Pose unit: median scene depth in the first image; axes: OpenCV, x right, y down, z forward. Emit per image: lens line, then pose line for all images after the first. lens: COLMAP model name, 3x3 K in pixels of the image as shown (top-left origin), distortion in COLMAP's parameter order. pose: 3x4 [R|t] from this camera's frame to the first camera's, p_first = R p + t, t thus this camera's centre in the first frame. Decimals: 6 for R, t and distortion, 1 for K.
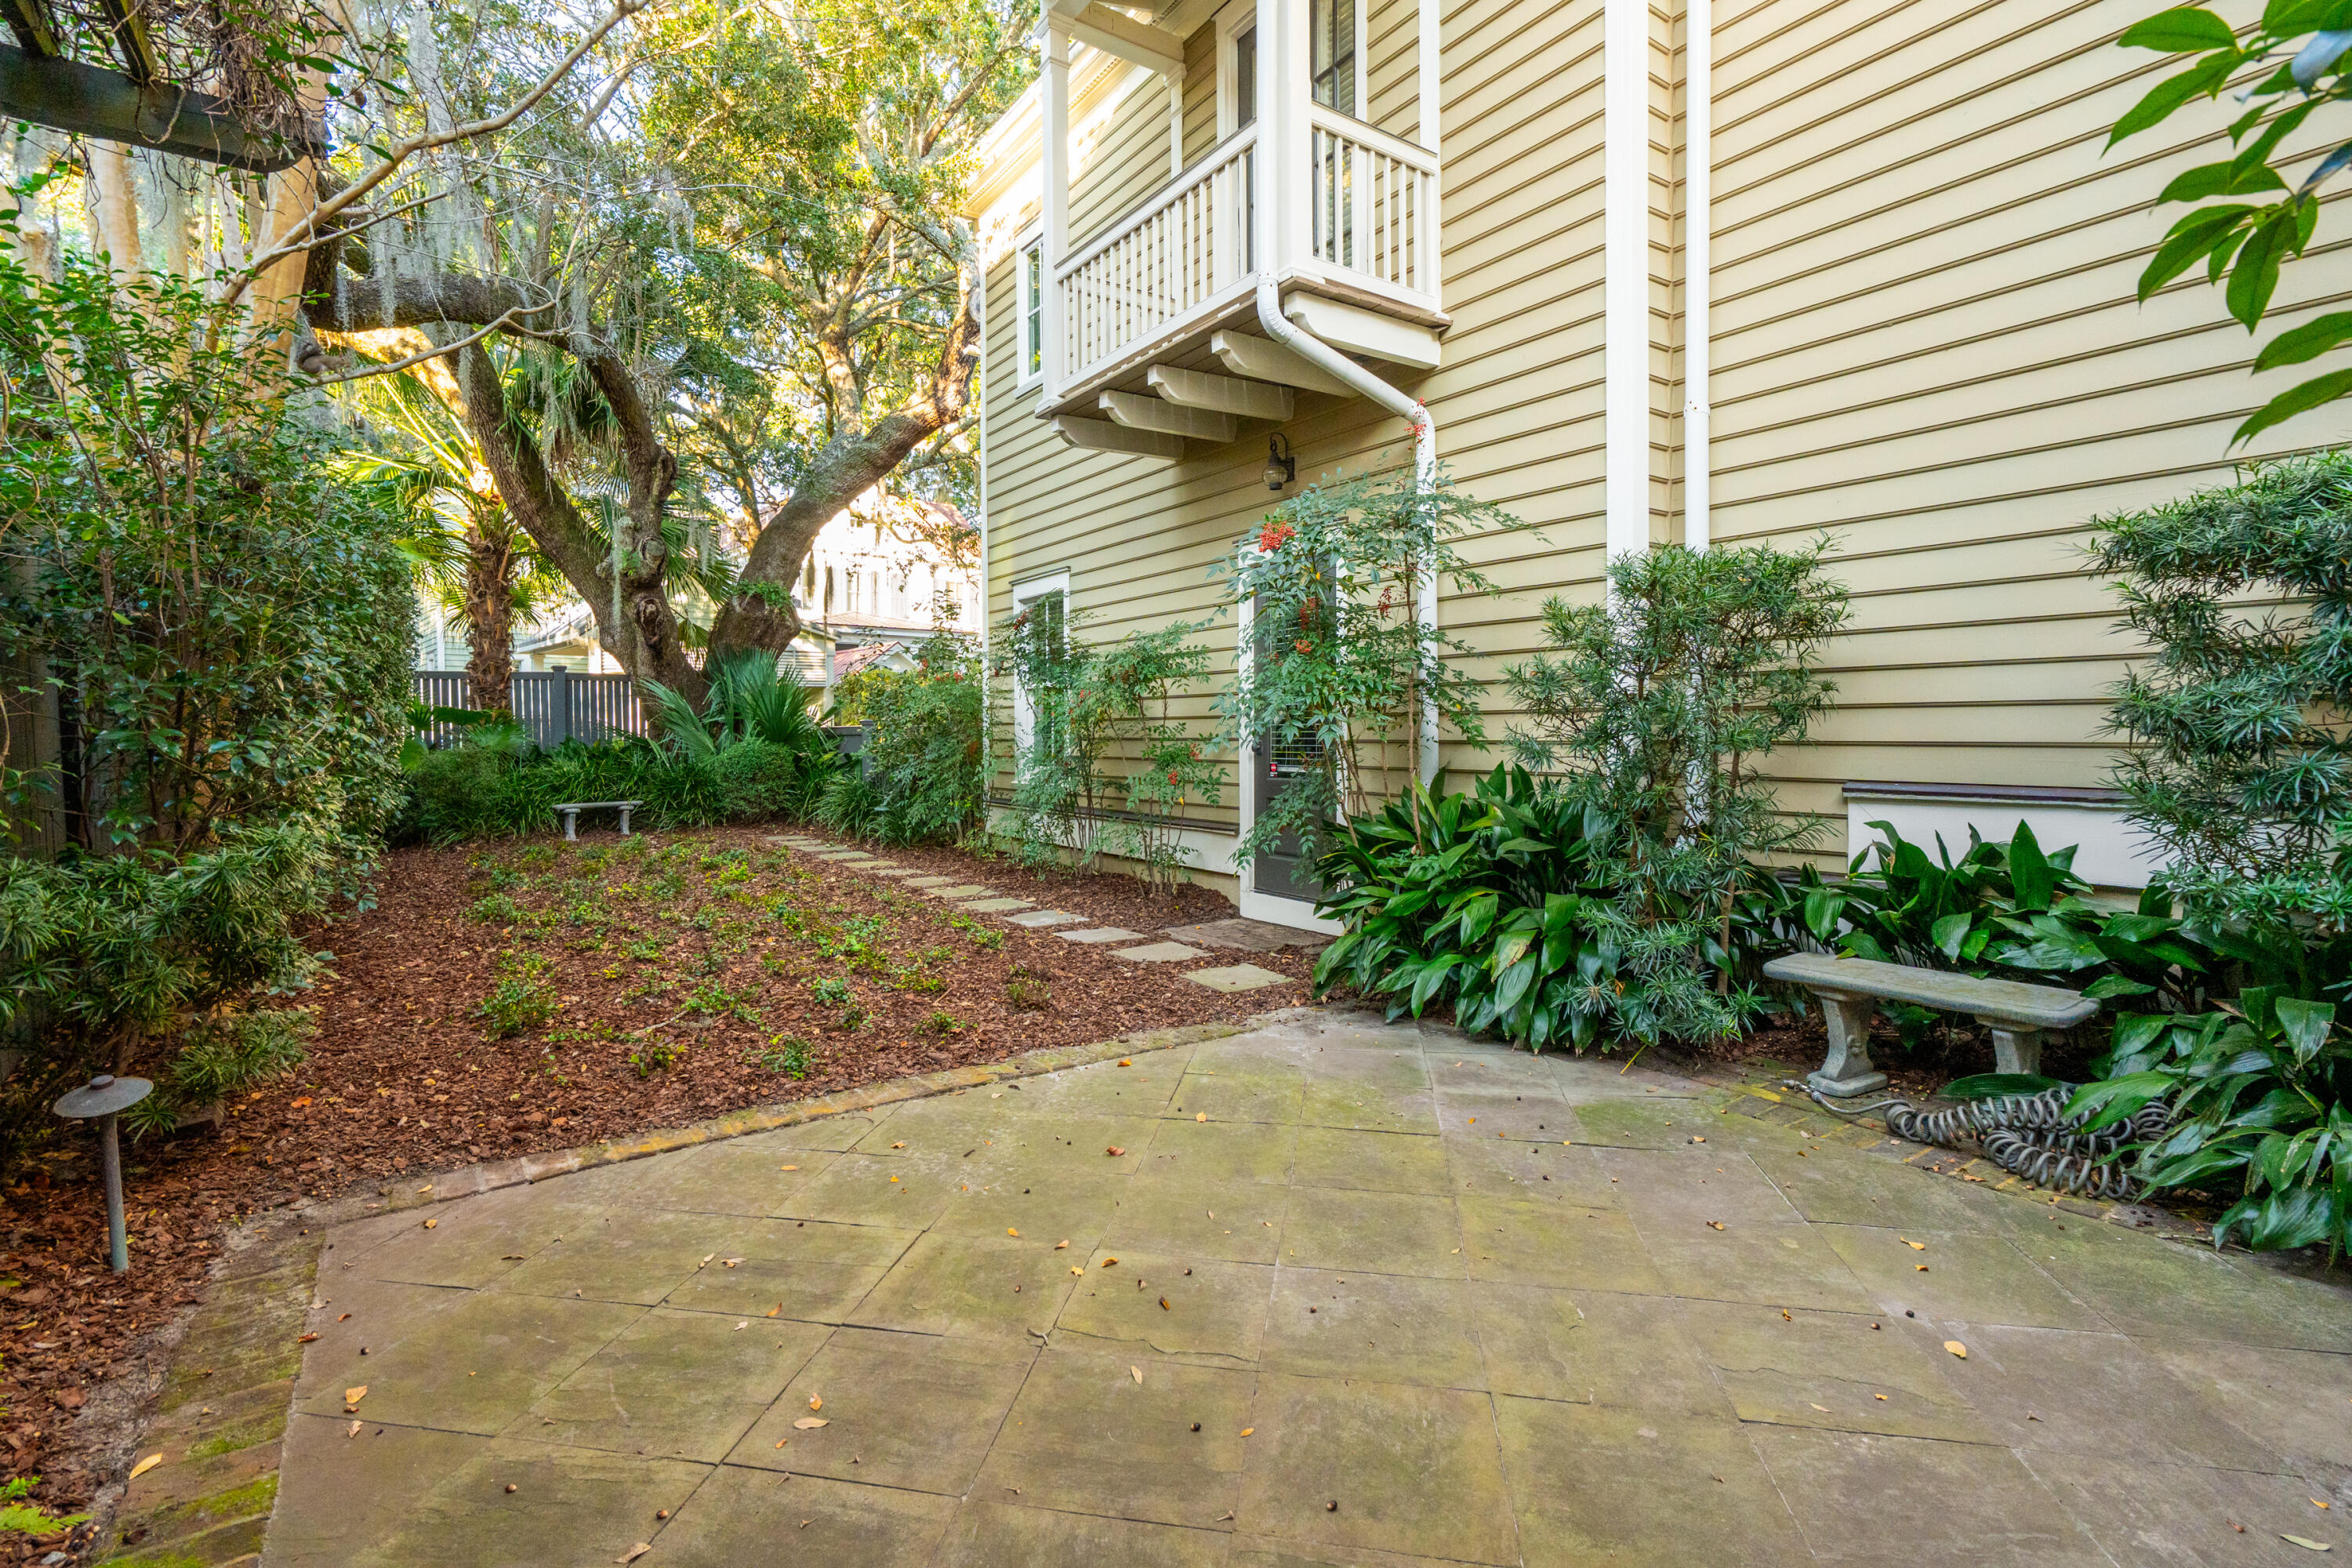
lens RADIAL K [[1067.8, 0, 1181.8], [0, 1067.8, 775.5], [0, 0, 1]] dist [-0.004336, 0.000673]
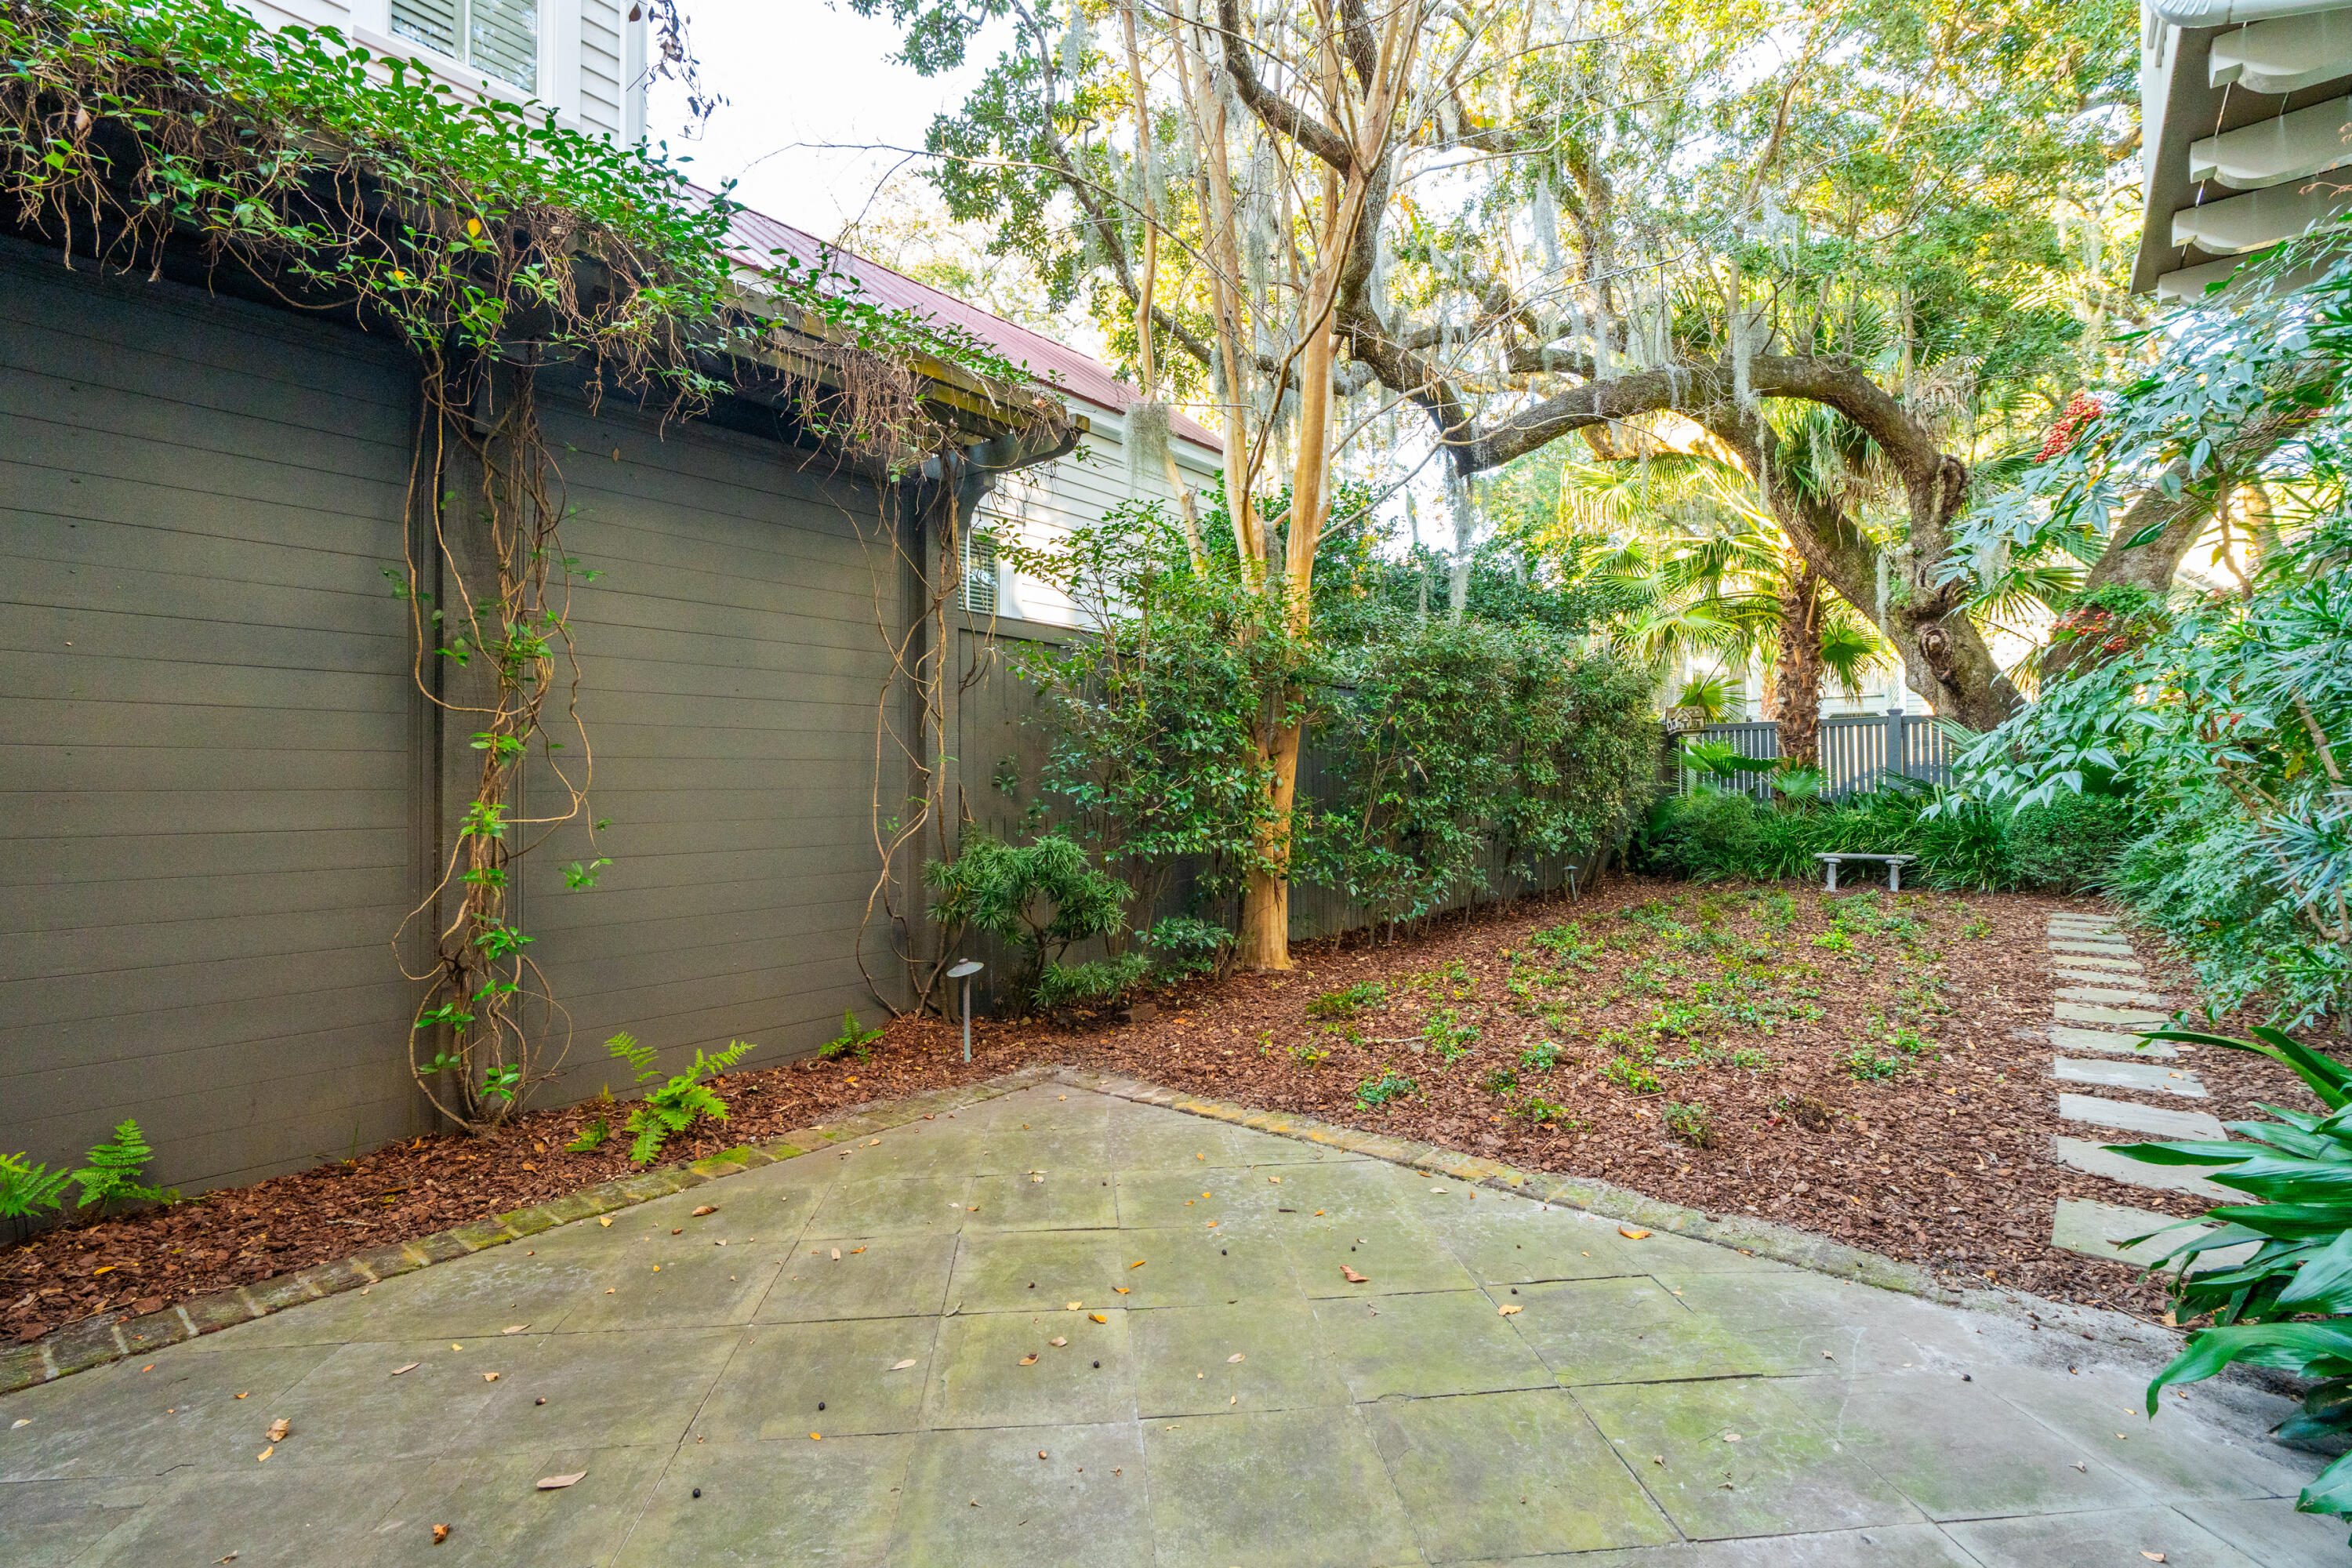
lens RADIAL K [[1067.8, 0, 1181.8], [0, 1067.8, 775.5], [0, 0, 1]] dist [-0.004336, 0.000673]
pose [[0.268815, -0.003183, -0.963187, 0.564911], [-0.038284, 0.999169, -0.013986, -0.022152], [0.962431, 0.040634, 0.268470, 0.491913]]
